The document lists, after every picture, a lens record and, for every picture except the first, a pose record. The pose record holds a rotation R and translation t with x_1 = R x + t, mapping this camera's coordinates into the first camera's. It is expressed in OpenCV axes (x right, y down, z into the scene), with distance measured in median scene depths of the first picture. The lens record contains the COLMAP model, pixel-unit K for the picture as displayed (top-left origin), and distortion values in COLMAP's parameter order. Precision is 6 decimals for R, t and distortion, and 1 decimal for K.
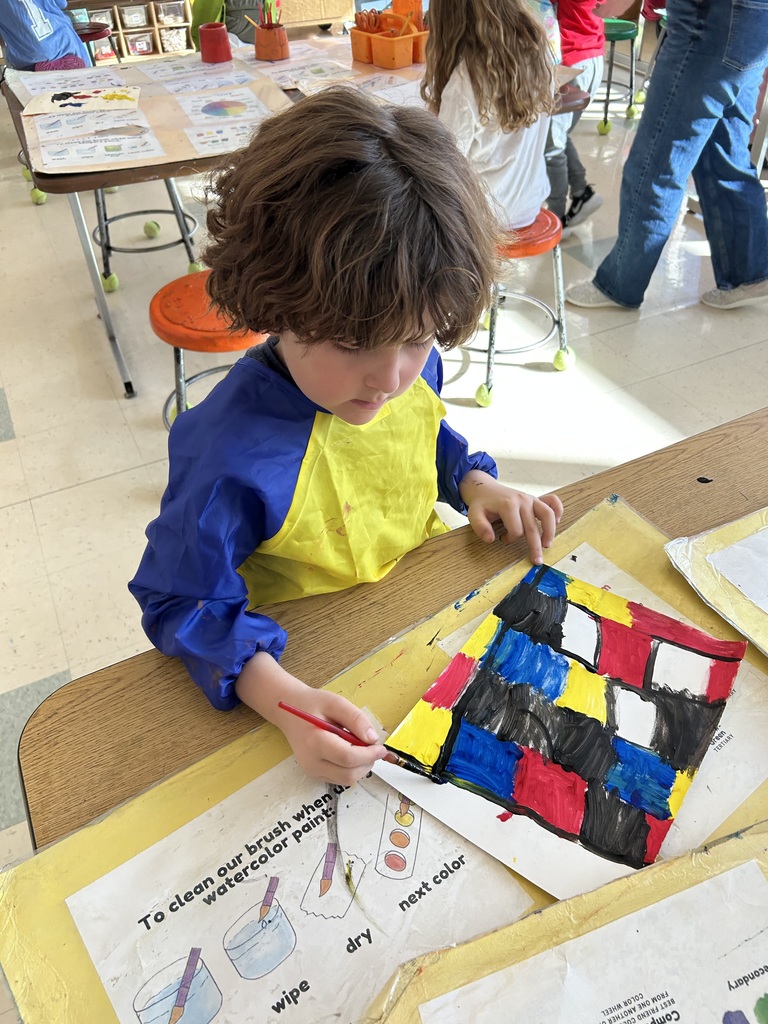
lens RADIAL K [[769.8, 0, 385.6], [0, 769.8, 511.8], [0, 0, 1]] dist [0.029248, 0.002303]
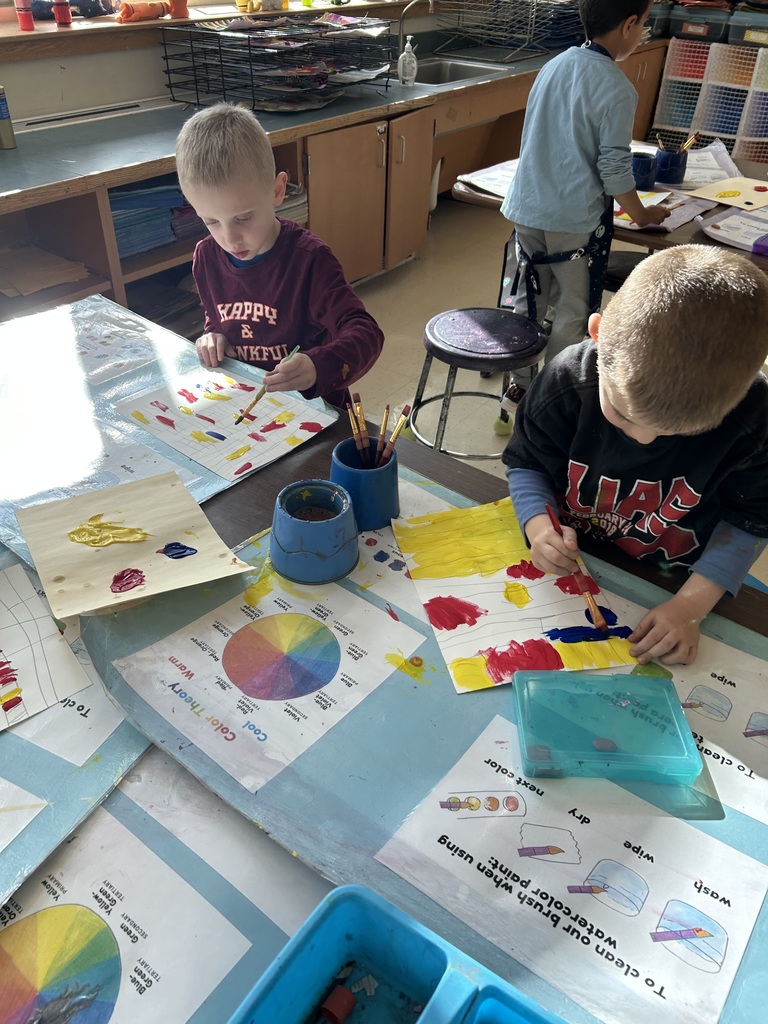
lens RADIAL K [[774.0, 0, 385.5], [0, 774.0, 511.7], [0, 0, 1]] dist [0.006342, 0.002098]
pose [[-0.253971, -0.505137, 0.824824, -0.694373], [0.616696, 0.572386, 0.540426, -0.570909], [-0.745107, 0.645918, 0.166147, 0.651157]]
